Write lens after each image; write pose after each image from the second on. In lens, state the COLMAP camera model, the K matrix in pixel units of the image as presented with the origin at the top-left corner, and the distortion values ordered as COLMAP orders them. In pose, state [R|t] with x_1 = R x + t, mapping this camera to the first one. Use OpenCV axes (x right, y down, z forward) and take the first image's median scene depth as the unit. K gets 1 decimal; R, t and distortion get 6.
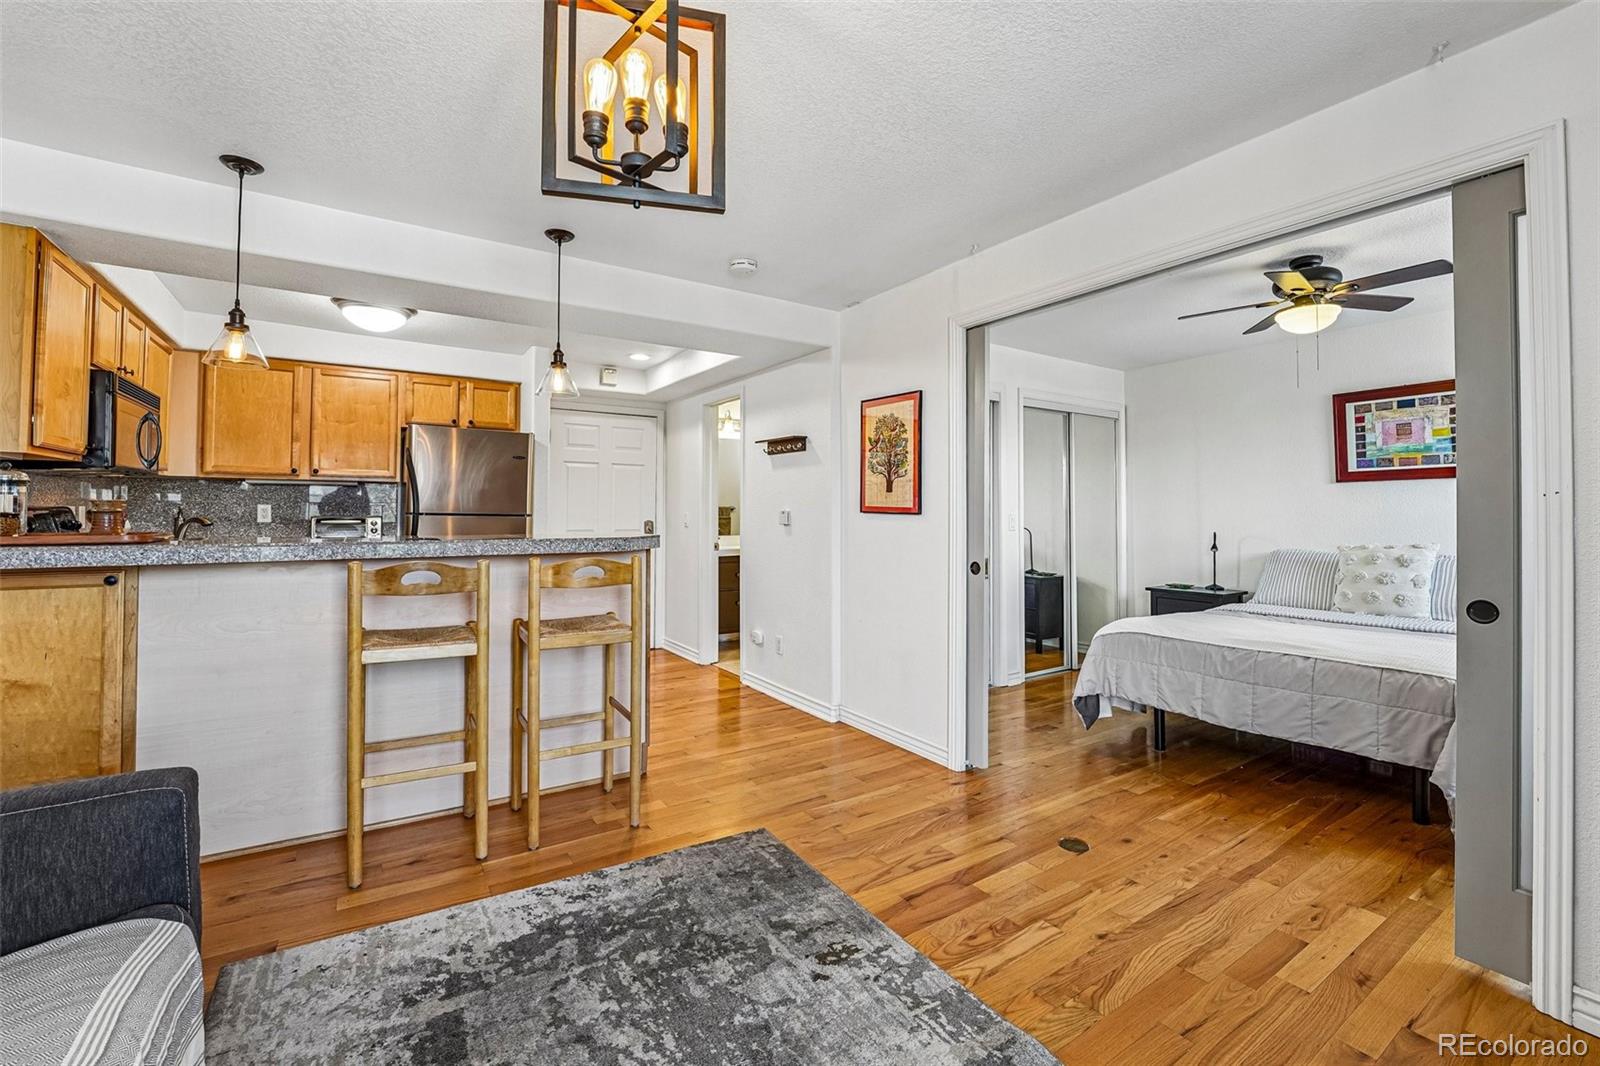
lens RADIAL K [[673.1, 0, 793.8], [0, 673.1, 497.5], [0, 0, 1]] dist [-0.024807, 0.003901]
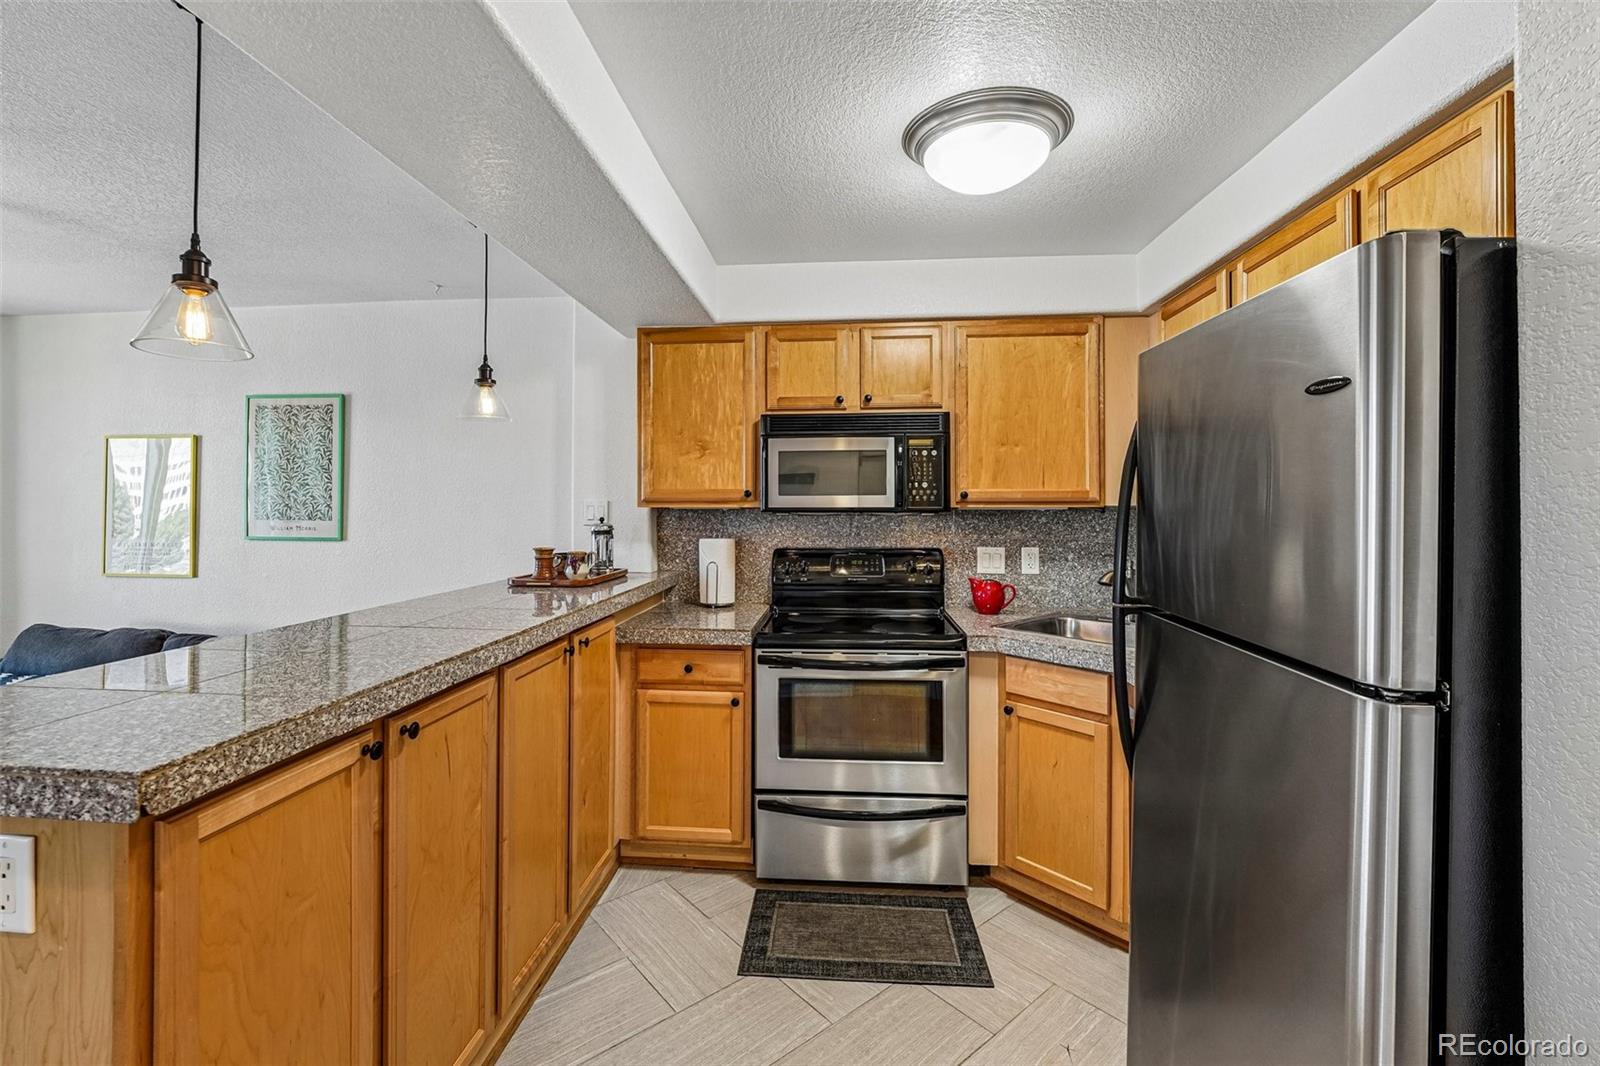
lens RADIAL K [[689.7, 0, 788.4], [0, 689.7, 496.8], [0, 0, 1]] dist [-0.018172, 0.001605]
pose [[-0.622478, -0.016393, -0.782465, -0.198596], [0.012060, 0.999461, -0.030534, -0.028635], [0.782544, -0.028443, -0.621945, 1.294396]]
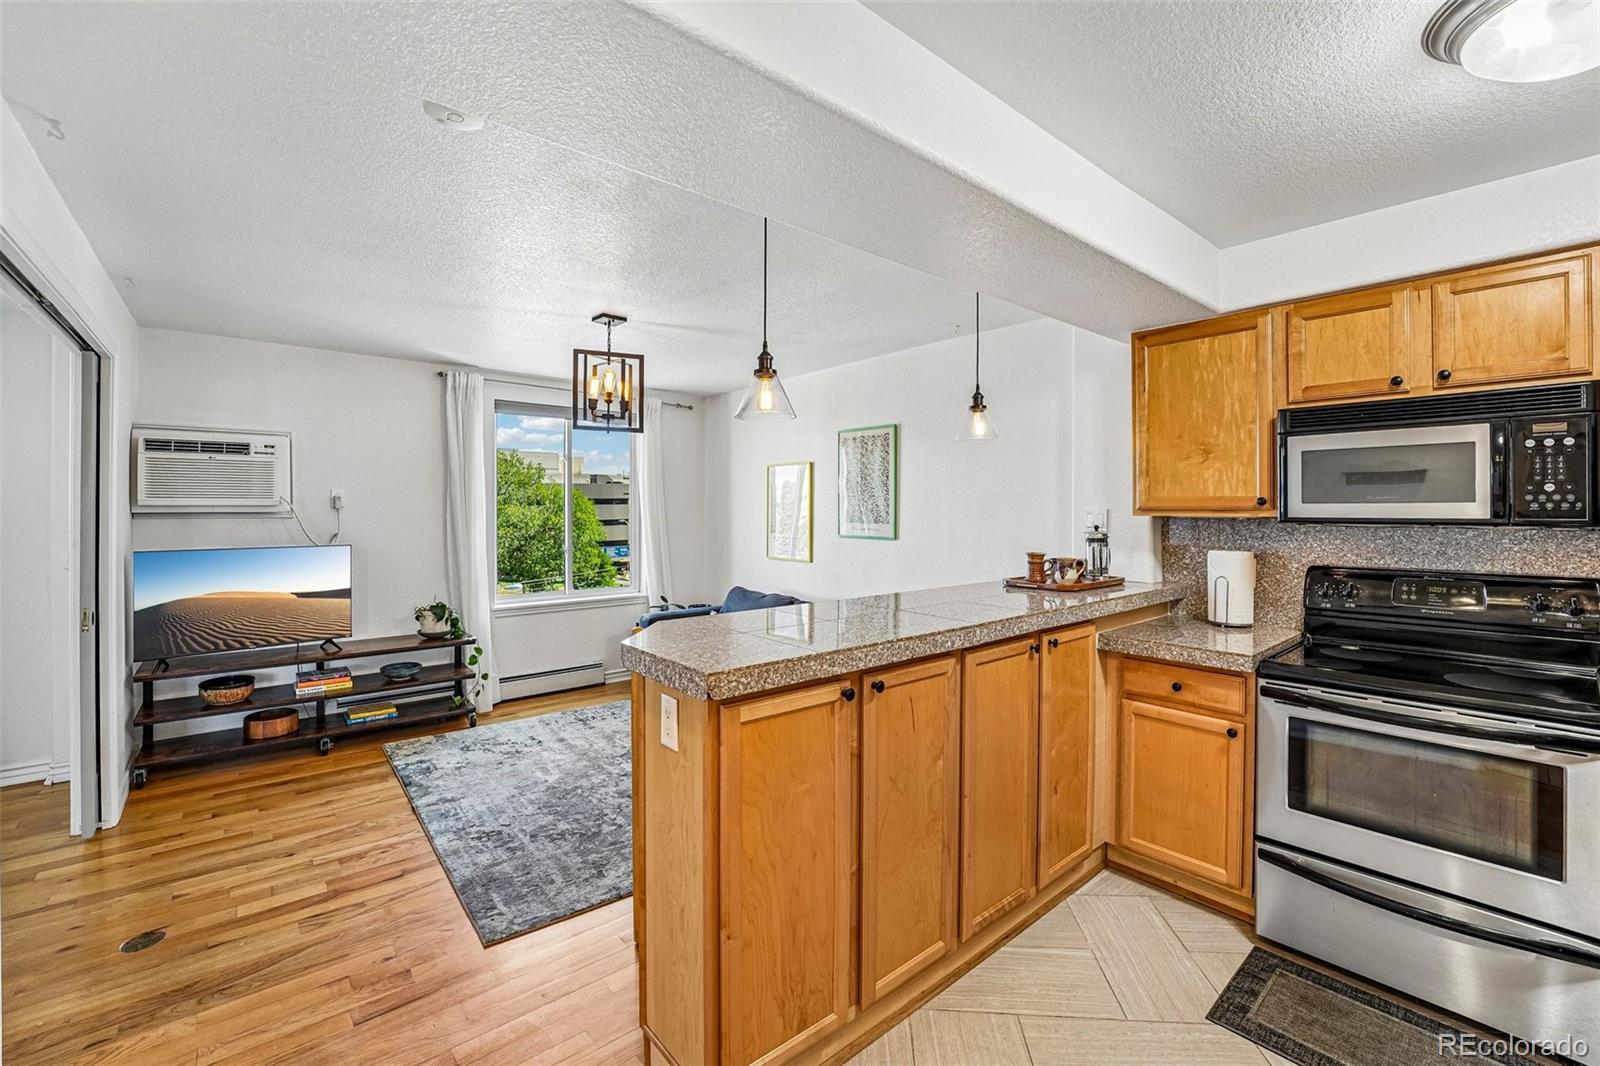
lens RADIAL K [[673.1, 0, 798.1], [0, 673.1, 509.5], [0, 0, 1]] dist [-0.024807, 0.003901]
pose [[-0.993096, -0.005451, -0.117174, -0.247568], [-0.003215, 0.999809, -0.019264, -0.034558], [0.117257, -0.018755, -0.992924, 1.378309]]
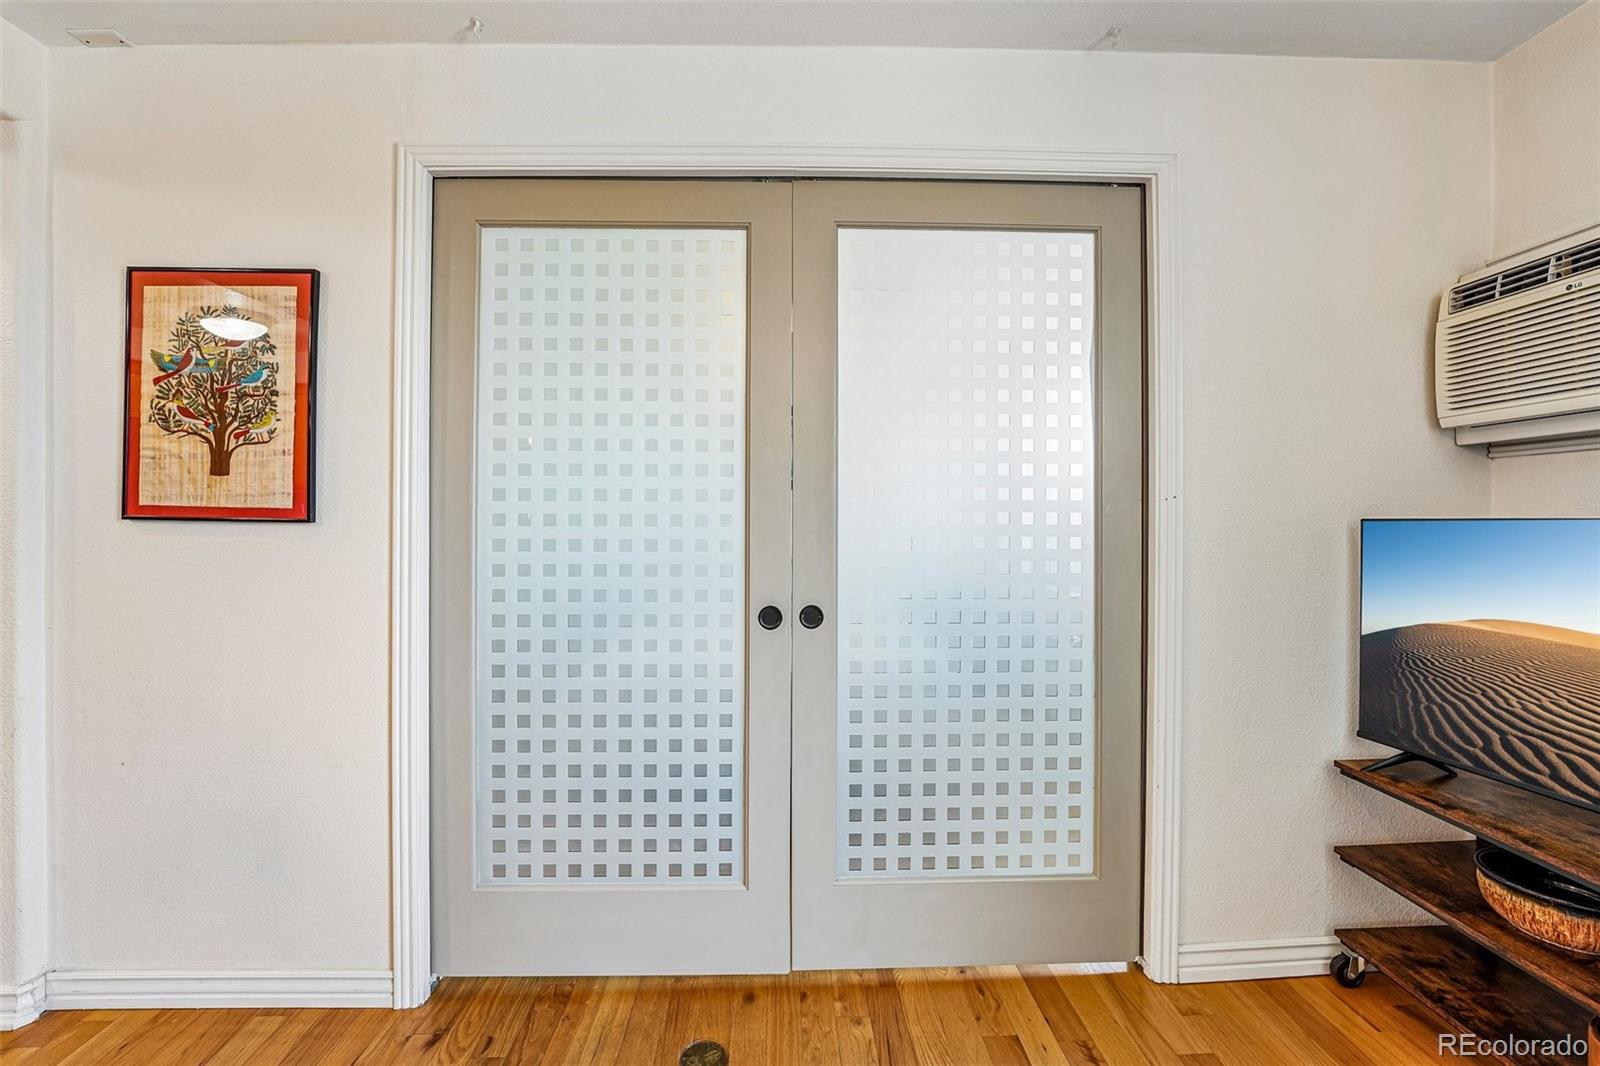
lens RADIAL K [[673.1, 0, 804.6], [0, 673.1, 517.9], [0, 0, 1]] dist [-0.024807, 0.003901]
pose [[0.524310, 0.003073, 0.851522, -0.035865], [-0.015222, 0.999868, 0.005764, 0.012950], [-0.851391, -0.015984, 0.524288, 0.418116]]
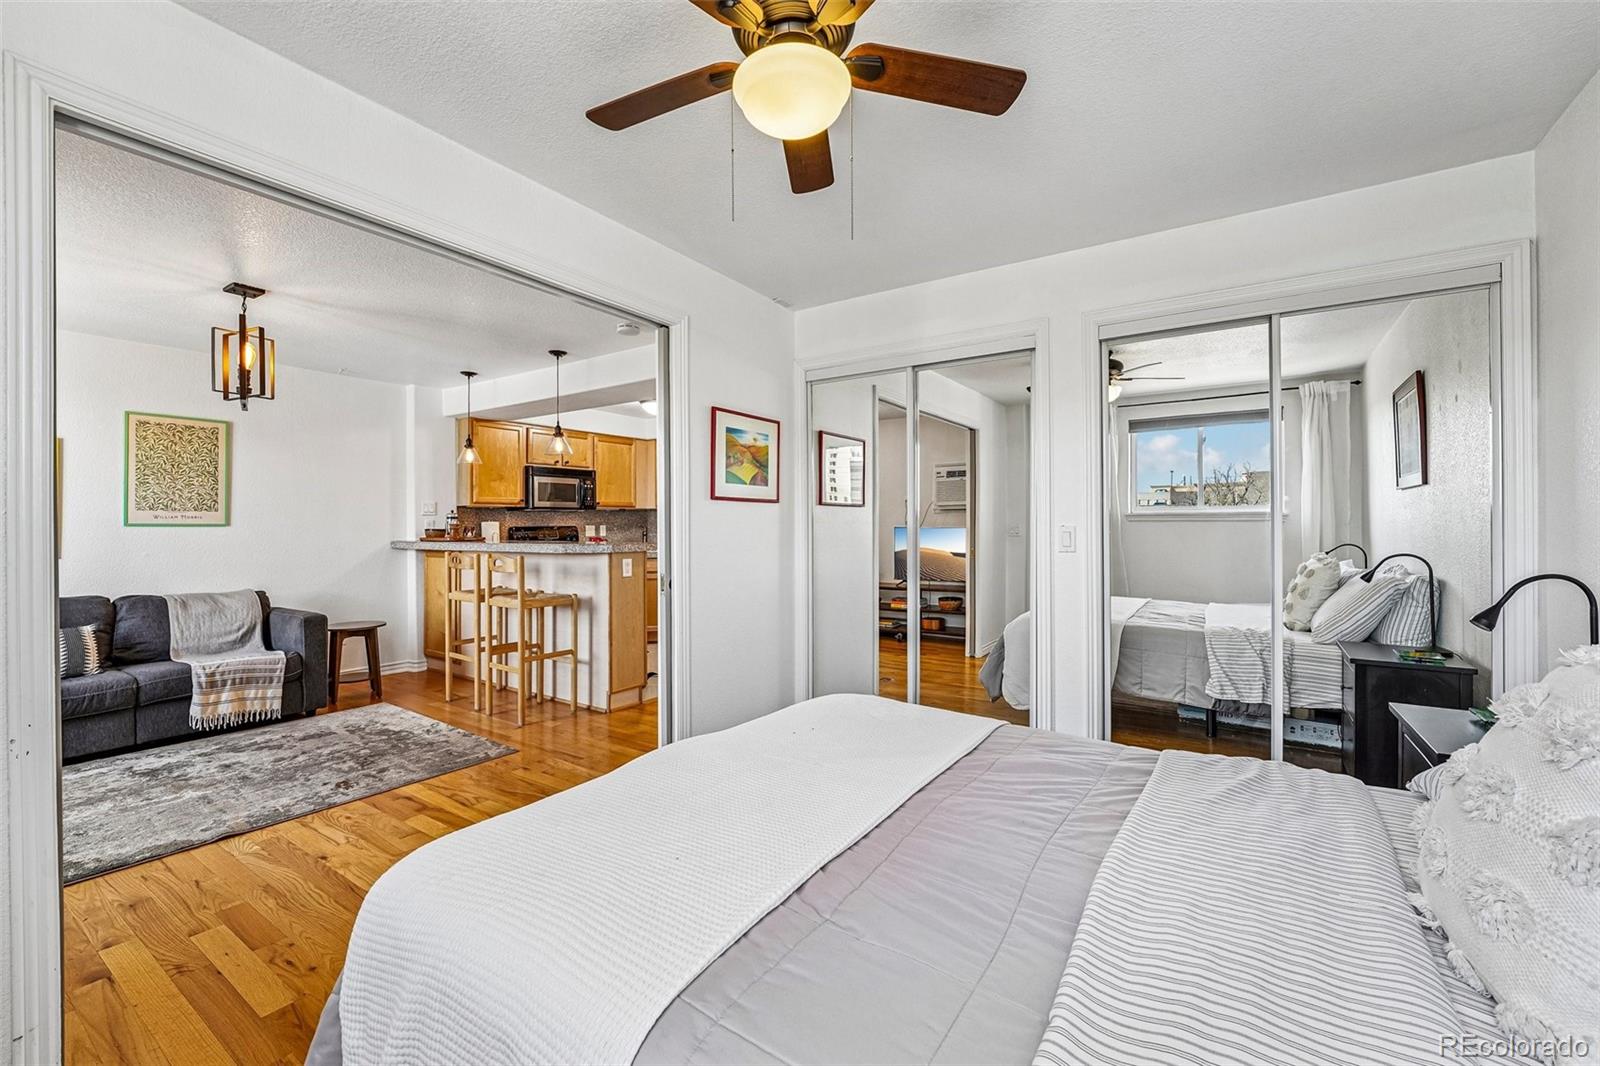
lens RADIAL K [[673.1, 0, 788.9], [0, 673.1, 521.9], [0, 0, 1]] dist [-0.024807, 0.003901]
pose [[0.381148, -0.014202, -0.924405, 1.072939], [0.027728, 0.999608, -0.003925, 0.024265], [0.924098, -0.024136, 0.381392, 0.727980]]
